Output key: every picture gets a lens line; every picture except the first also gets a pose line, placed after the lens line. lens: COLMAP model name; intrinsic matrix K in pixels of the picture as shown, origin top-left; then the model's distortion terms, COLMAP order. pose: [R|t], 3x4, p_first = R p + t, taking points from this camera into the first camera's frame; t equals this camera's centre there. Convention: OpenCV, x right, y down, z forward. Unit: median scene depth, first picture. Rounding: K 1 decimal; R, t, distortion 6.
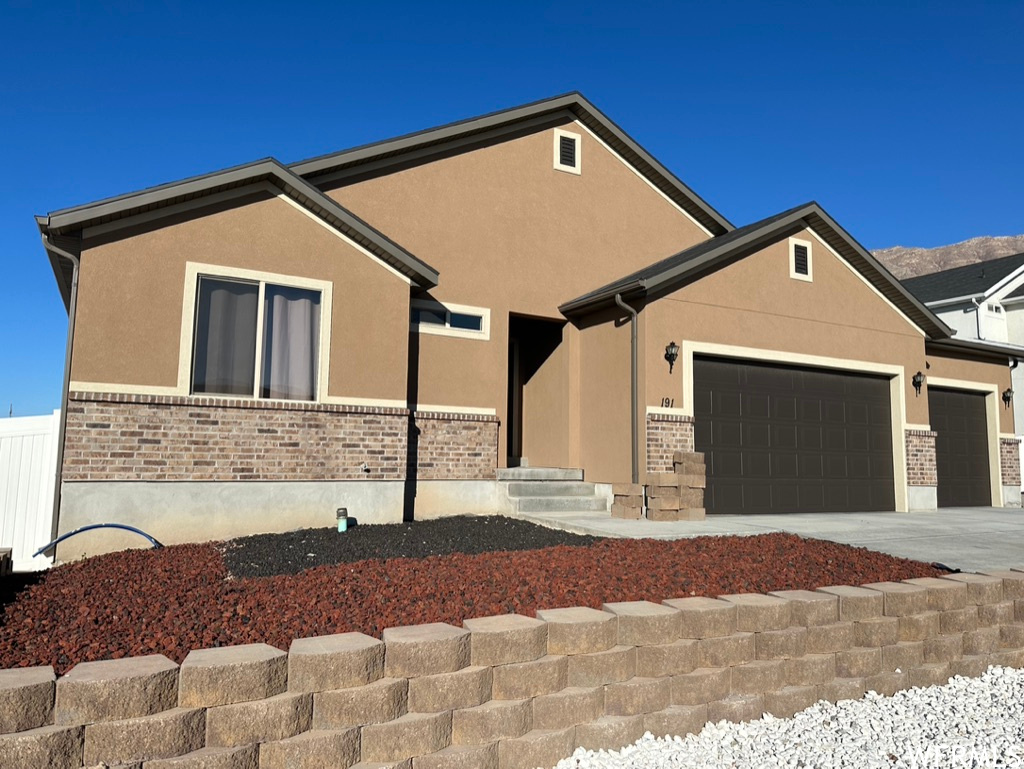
lens RADIAL K [[710.1, 0, 512.0], [0, 710.1, 384.5], [0, 0, 1]] dist [0.101324, -0.130186]
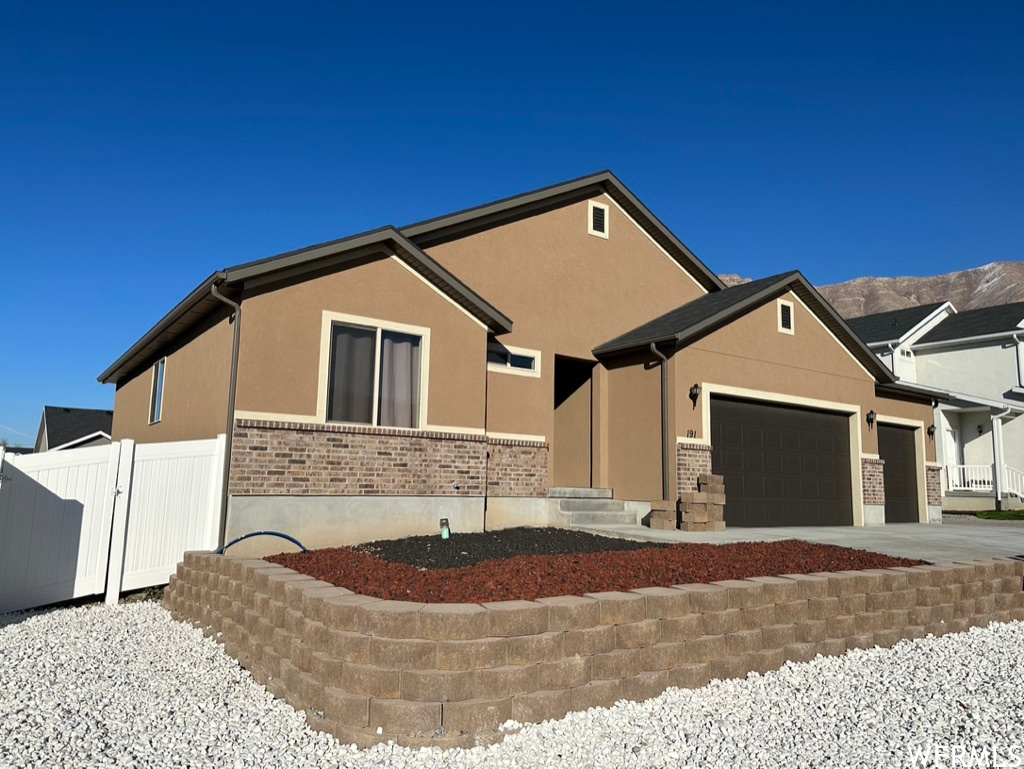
lens RADIAL K [[710.1, 0, 512.0], [0, 710.1, 384.5], [0, 0, 1]] dist [0.101324, -0.130186]
pose [[0.992470, 0.023351, 0.120244, -0.251491], [-0.019684, 0.999307, -0.031597, -0.015079], [-0.120898, 0.028992, 0.992241, -0.184294]]
